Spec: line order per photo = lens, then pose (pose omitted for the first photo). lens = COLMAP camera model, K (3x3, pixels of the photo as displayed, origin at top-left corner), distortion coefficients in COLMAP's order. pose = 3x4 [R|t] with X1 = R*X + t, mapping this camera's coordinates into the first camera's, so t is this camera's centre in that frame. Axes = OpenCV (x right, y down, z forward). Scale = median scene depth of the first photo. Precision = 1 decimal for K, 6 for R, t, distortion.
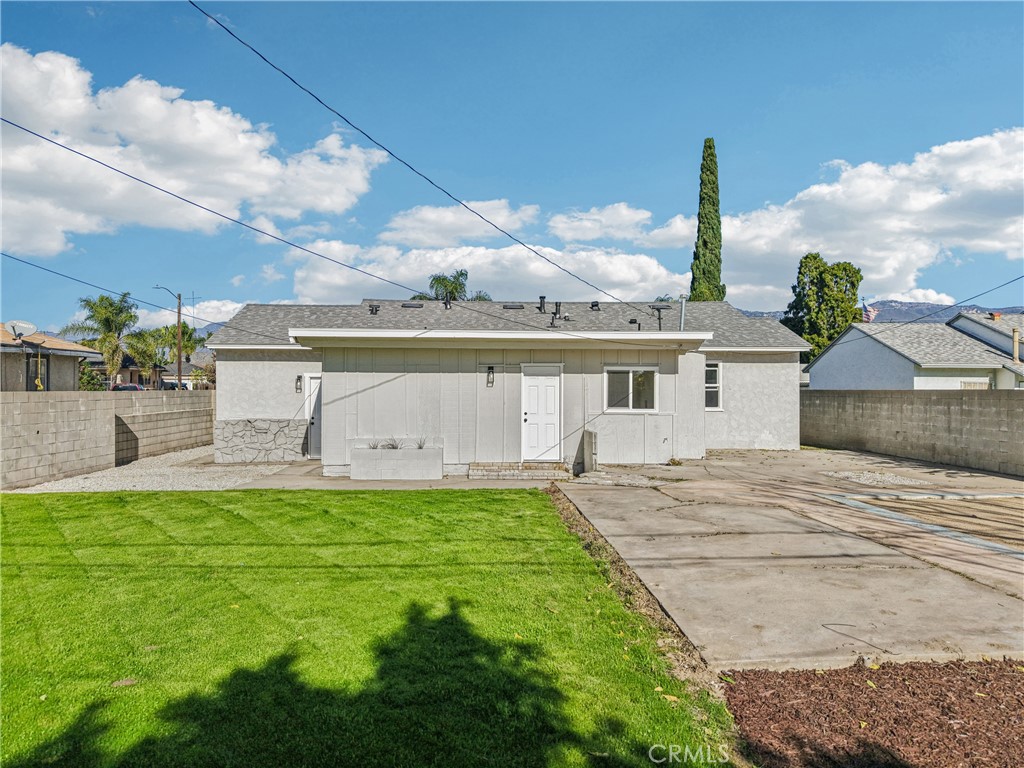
lens RADIAL K [[681.5, 0, 508.5], [0, 681.5, 390.1], [0, 0, 1]] dist [0.010283, -0.004904]
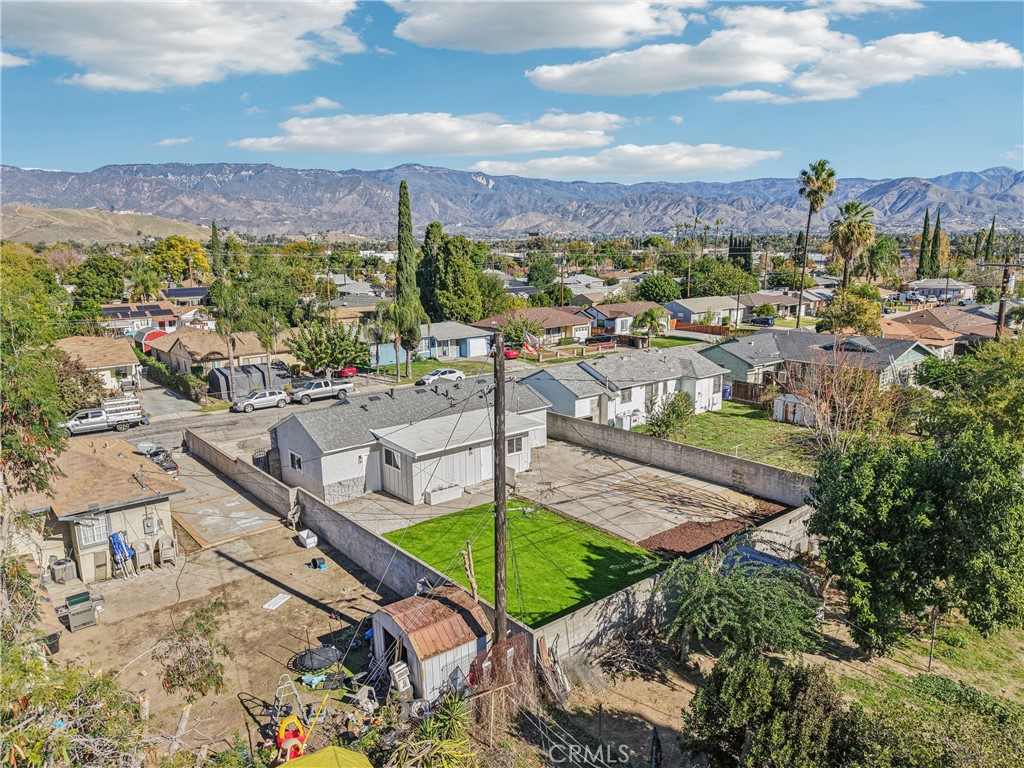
lens RADIAL K [[681.5, 0, 508.5], [0, 681.5, 390.1], [0, 0, 1]] dist [0.010283, -0.004904]
pose [[0.813185, -0.124942, 0.568436, -1.080027], [0.021641, 0.982502, 0.184993, -0.580582], [-0.581603, -0.138132, 0.801659, -0.862924]]
